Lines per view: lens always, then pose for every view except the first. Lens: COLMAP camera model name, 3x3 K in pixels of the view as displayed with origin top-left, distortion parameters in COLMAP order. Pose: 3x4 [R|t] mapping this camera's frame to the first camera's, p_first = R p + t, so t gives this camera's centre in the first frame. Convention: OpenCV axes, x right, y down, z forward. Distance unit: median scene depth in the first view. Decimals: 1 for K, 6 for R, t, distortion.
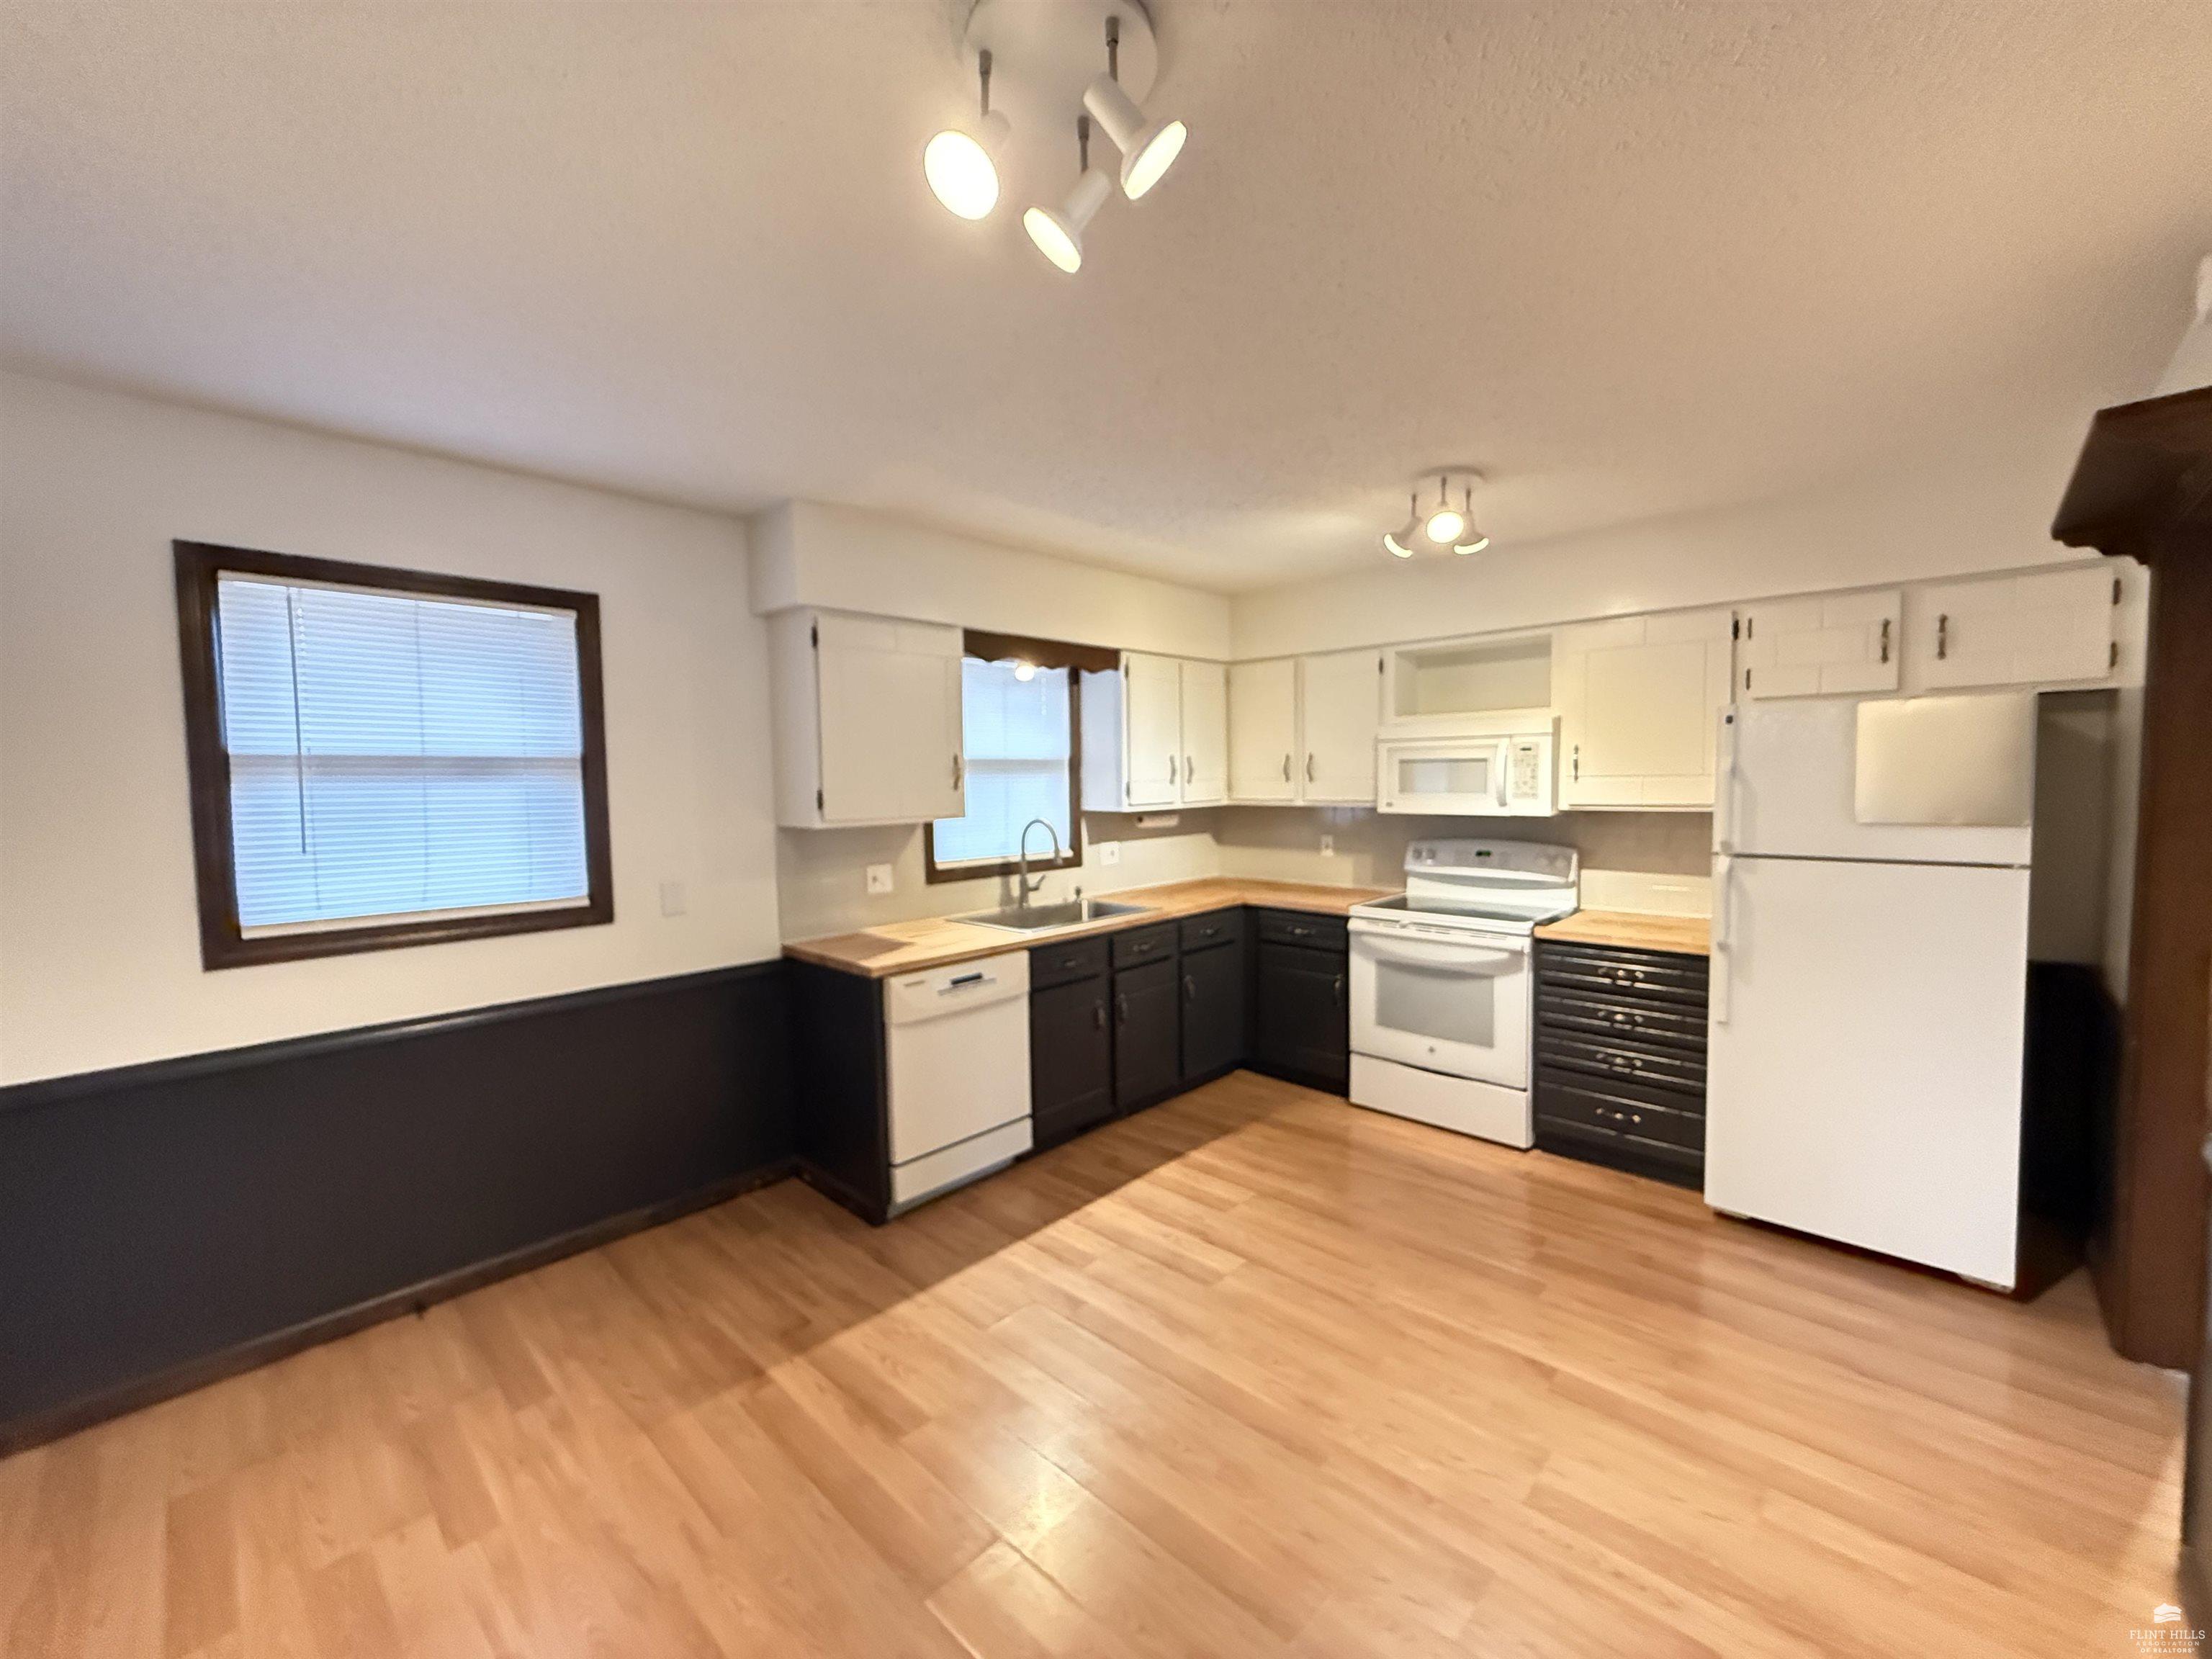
lens RADIAL K [[885.1, 0, 1103.8], [0, 885.1, 826.1], [0, 0, 1]] dist [-0.000217, -0.000086]
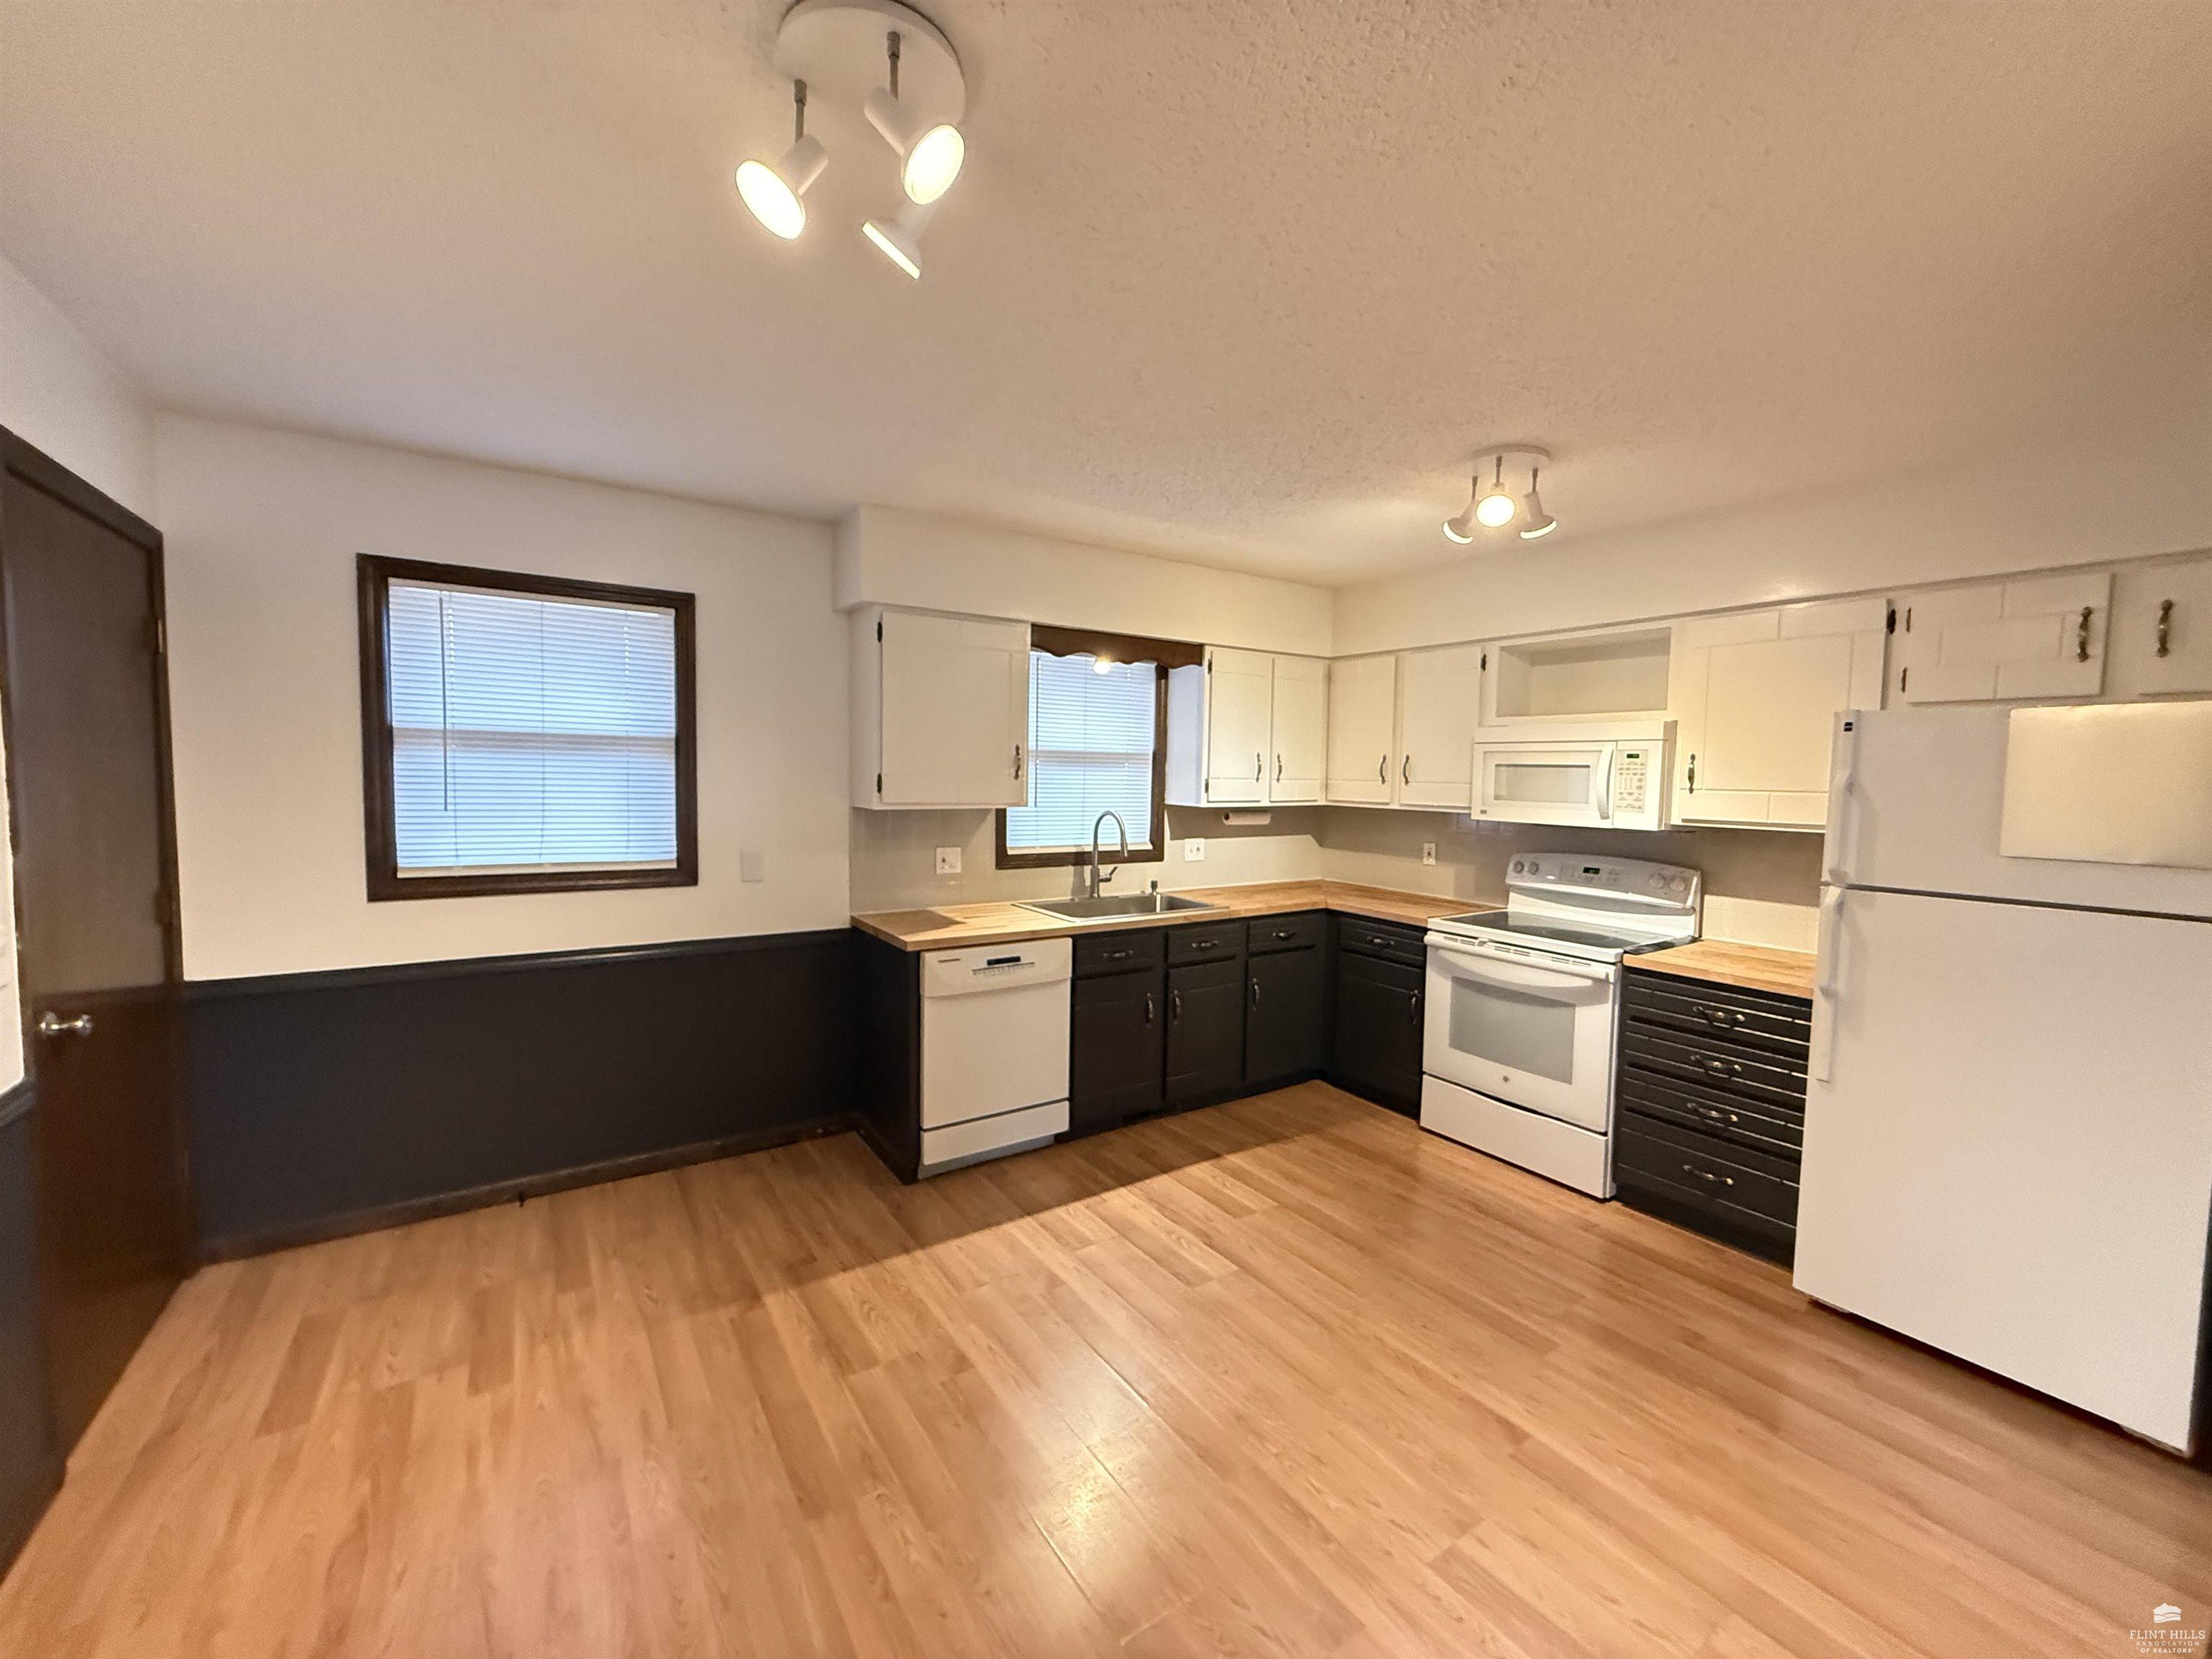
lens RADIAL K [[881.2, 0, 1101.8], [0, 881.2, 826.6], [0, 0, 1]] dist [0.000471, 0.000054]
pose [[0.974592, 0.046819, -0.219041, 0.180434], [-0.045542, 0.998903, 0.010877, -0.000922], [0.219310, -0.000625, 0.975655, 0.014080]]
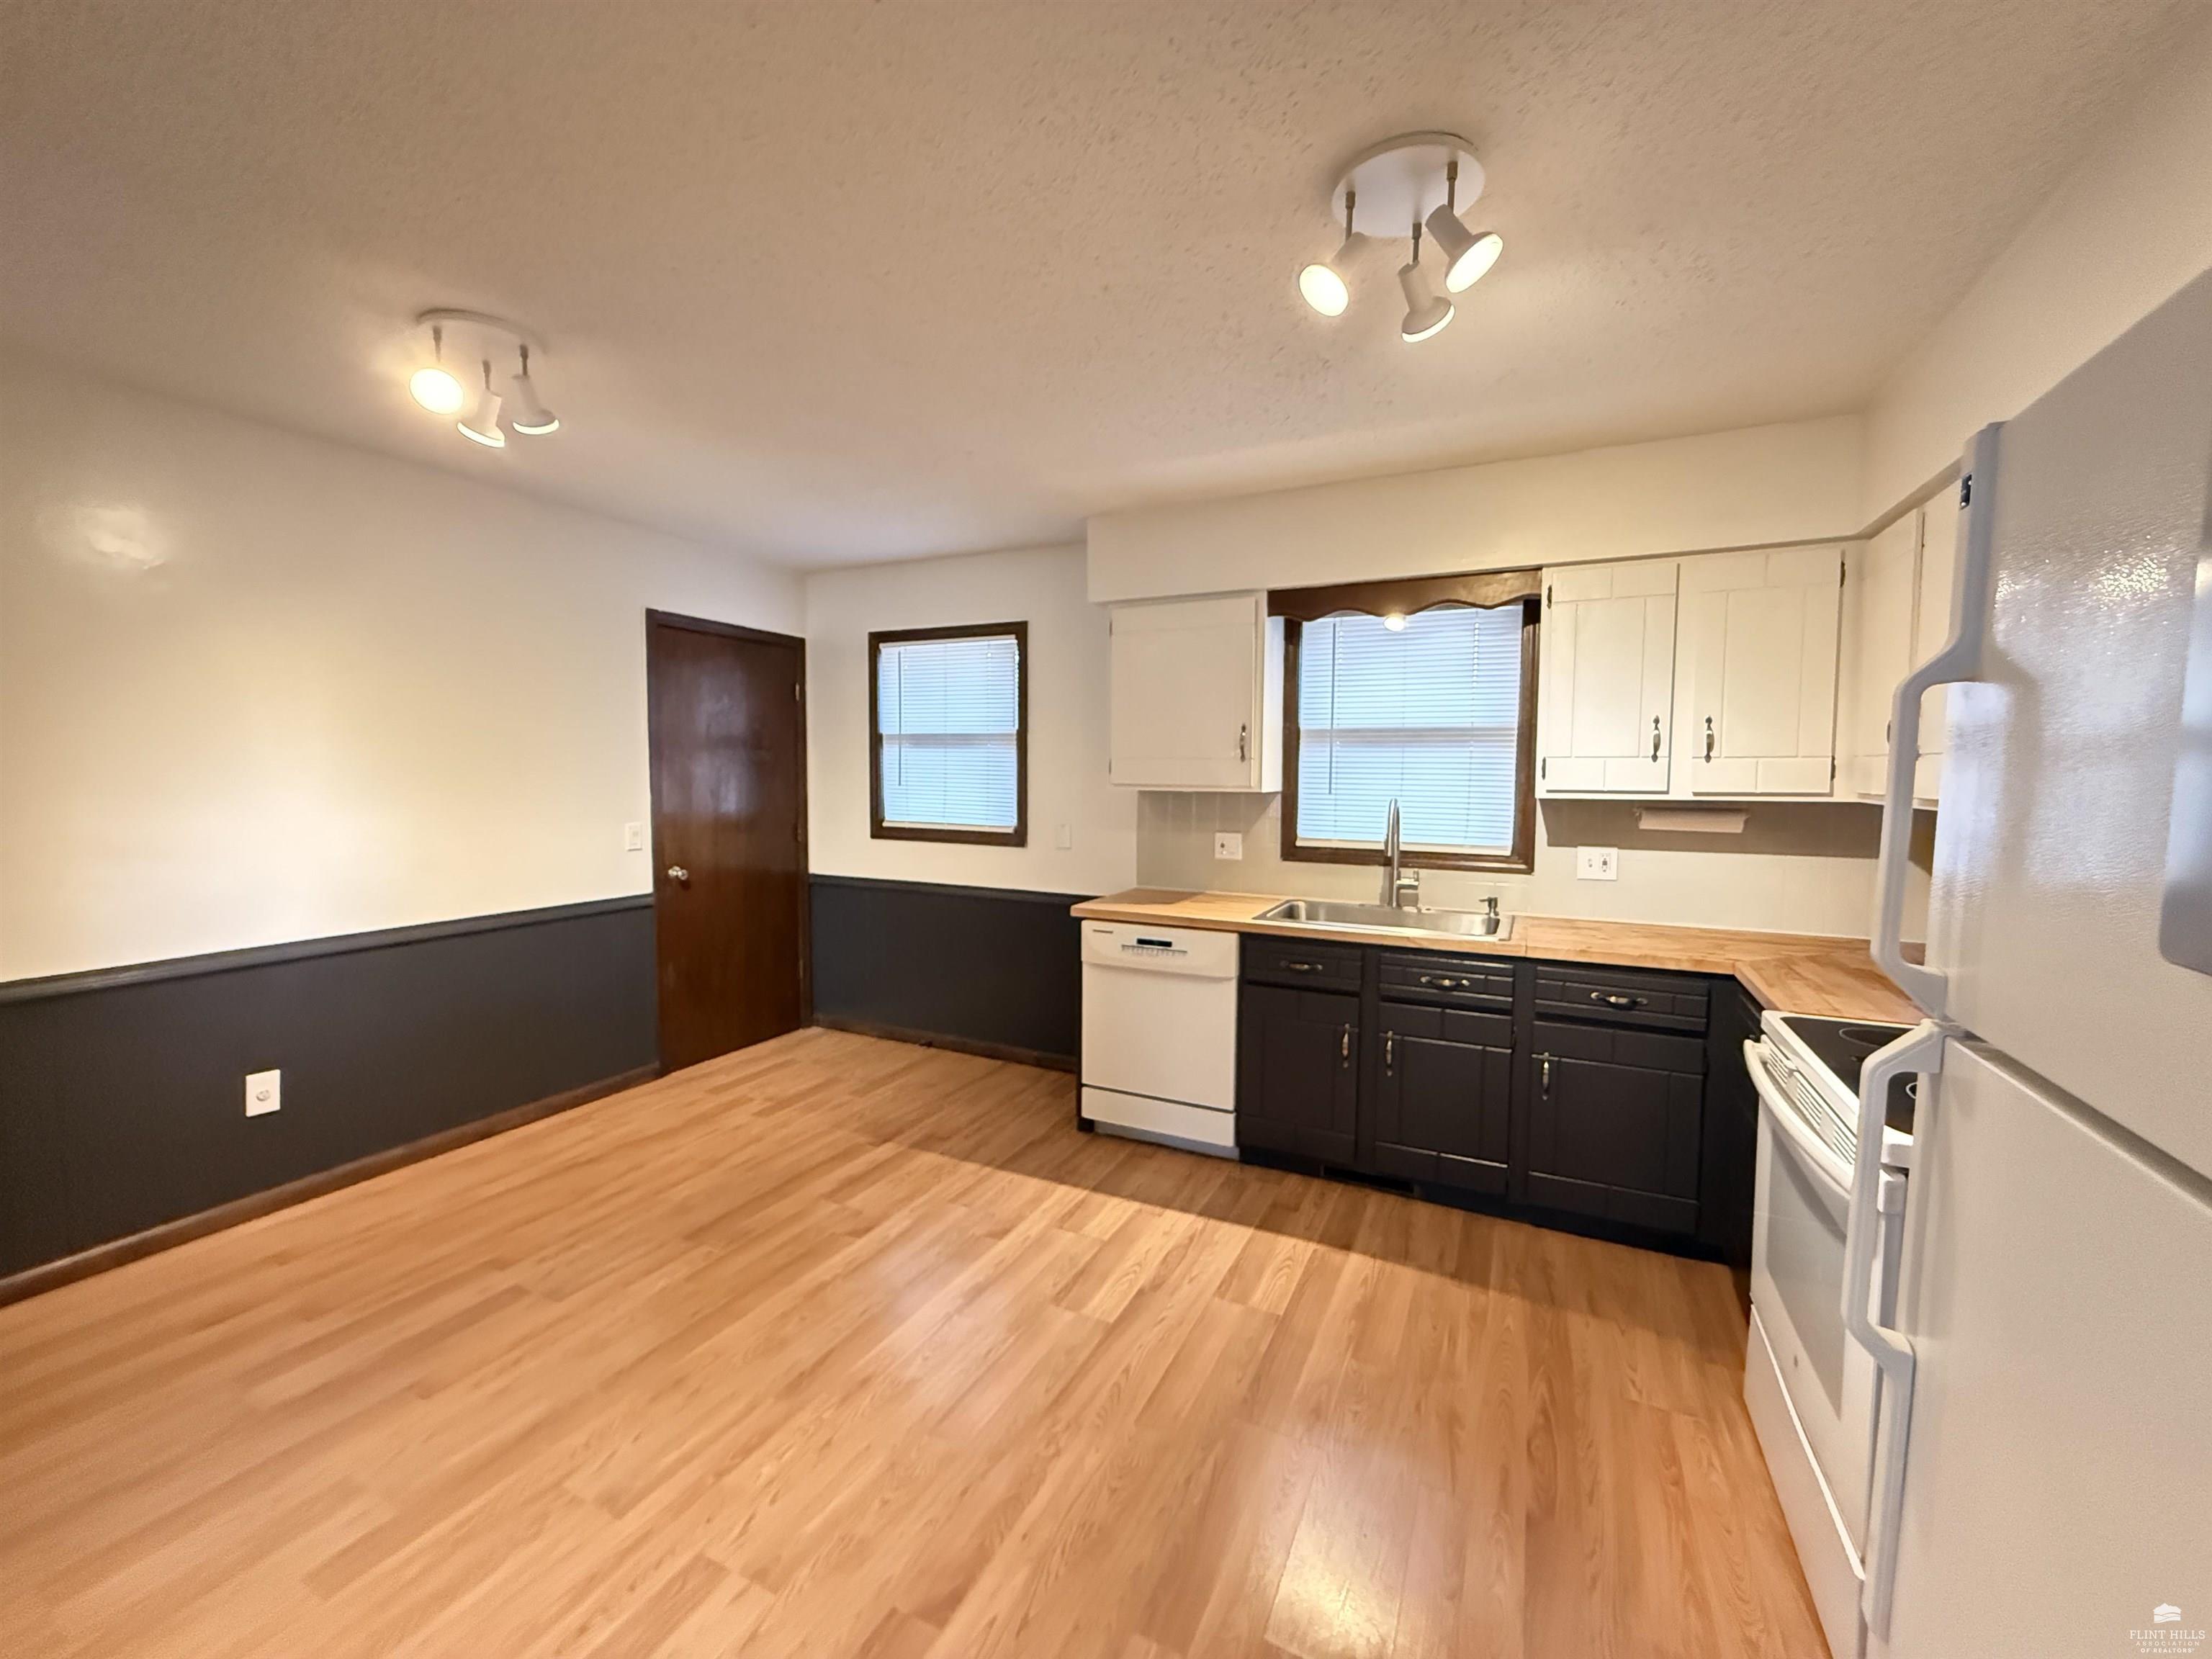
lens RADIAL K [[885.1, 0, 1103.8], [0, 885.1, 826.1], [0, 0, 1]] dist [-0.000217, -0.000086]
pose [[0.300712, 0.078876, -0.950448, 0.807583], [-0.066182, 0.995898, 0.061708, -0.021715], [0.951416, 0.044346, 0.304699, 0.635016]]
